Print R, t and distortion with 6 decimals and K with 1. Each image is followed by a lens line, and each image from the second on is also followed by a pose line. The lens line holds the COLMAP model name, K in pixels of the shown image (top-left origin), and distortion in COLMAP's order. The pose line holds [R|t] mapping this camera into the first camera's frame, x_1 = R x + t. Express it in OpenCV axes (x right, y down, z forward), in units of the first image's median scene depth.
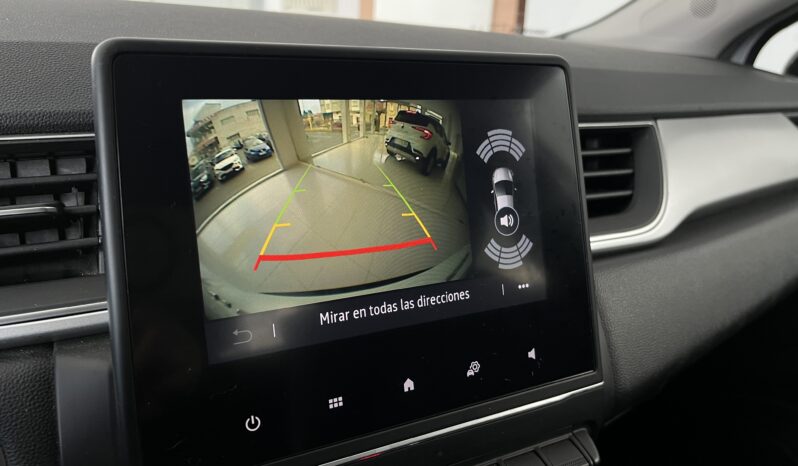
lens RADIAL K [[622.2, 0, 404.6], [0, 622.2, 232.7], [0, 0, 1]] dist [-0.002358, -0.010171]
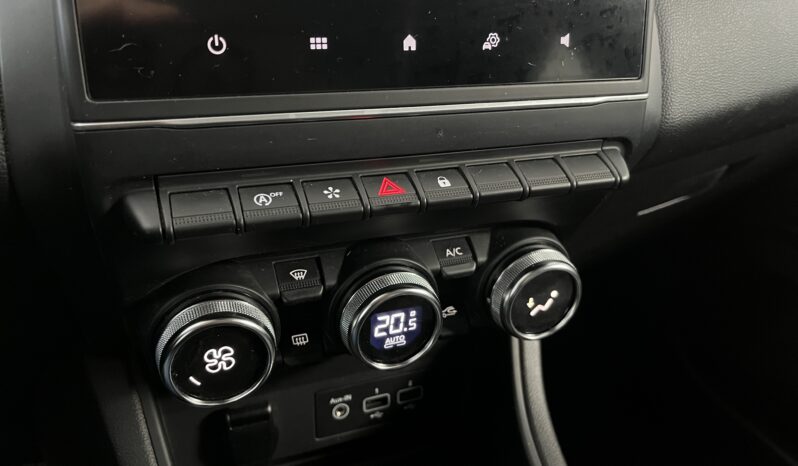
lens RADIAL K [[622.2, 0, 404.6], [0, 622.2, 232.7], [0, 0, 1]] dist [-0.002358, -0.010171]
pose [[0.991703, 0.097659, -0.083590, 0.090346], [-0.074817, 0.967274, 0.242452, 0.273846], [0.104533, -0.234186, 0.966556, 0.116646]]
